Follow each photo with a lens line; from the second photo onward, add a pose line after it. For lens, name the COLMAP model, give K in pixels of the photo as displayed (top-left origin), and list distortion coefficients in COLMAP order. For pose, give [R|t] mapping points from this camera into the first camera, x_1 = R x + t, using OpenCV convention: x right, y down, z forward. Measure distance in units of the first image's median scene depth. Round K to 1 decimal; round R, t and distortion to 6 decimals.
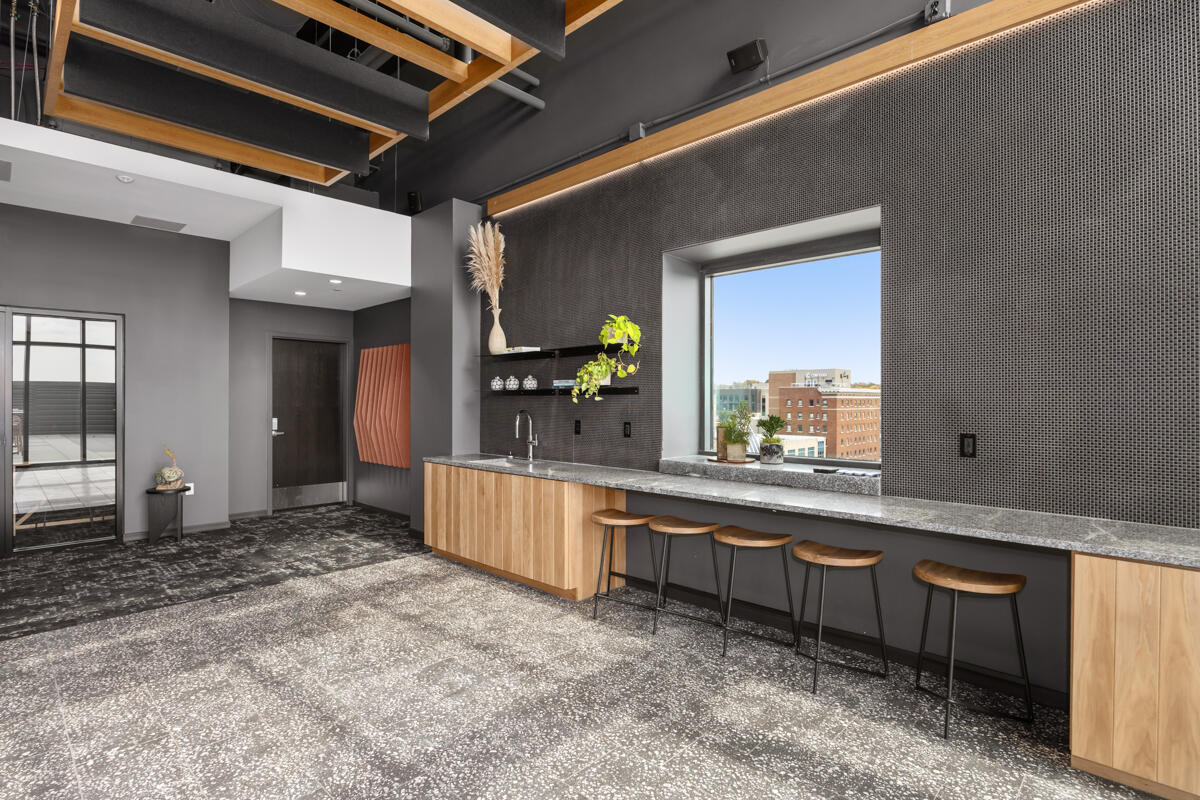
lens RADIAL K [[591.5, 0, 600.0], [0, 591.5, 400.0], [0, 0, 1]] dist [-0.000631, -0.000055]
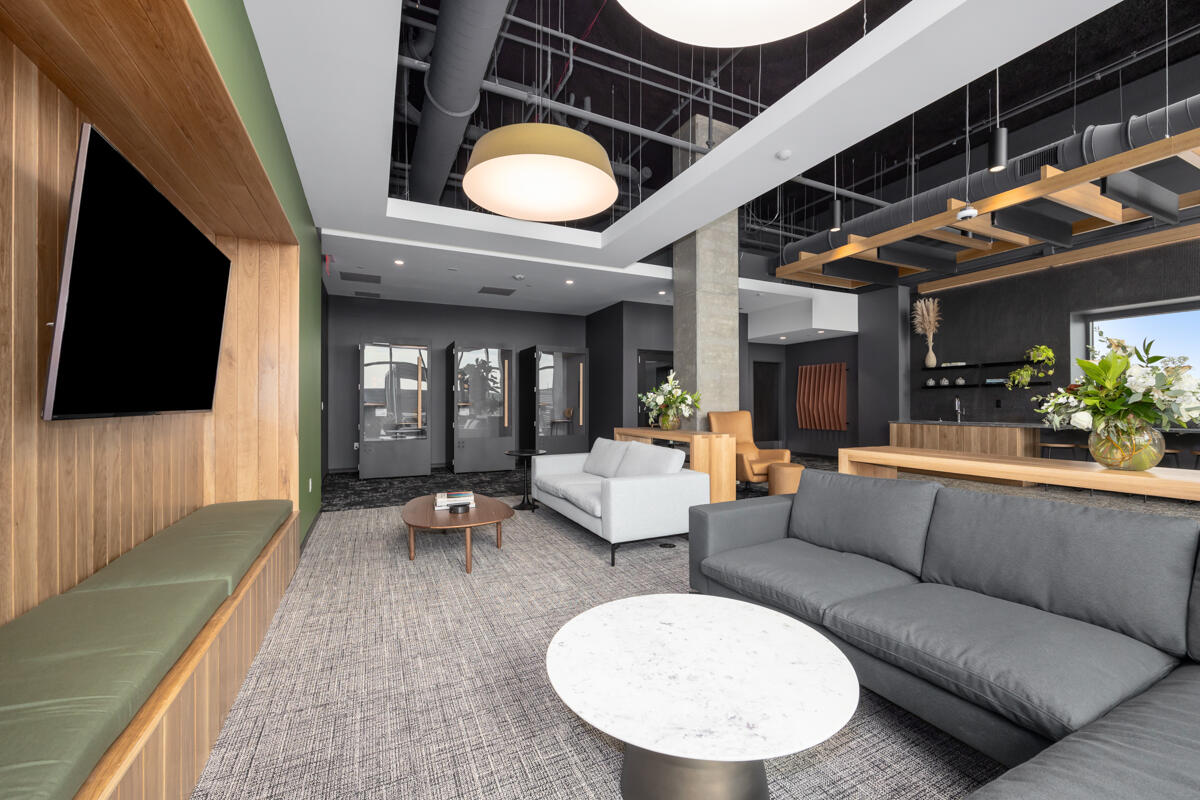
lens RADIAL K [[483.1, 0, 600.0], [0, 483.1, 400.0], [0, 0, 1]] dist [-0.000139, -0.000068]
pose [[0.936261, -0.004139, -0.351282, -0.670013], [0.002280, 0.999981, -0.005707, 0.038164], [0.351299, 0.004542, 0.936252, -0.882423]]
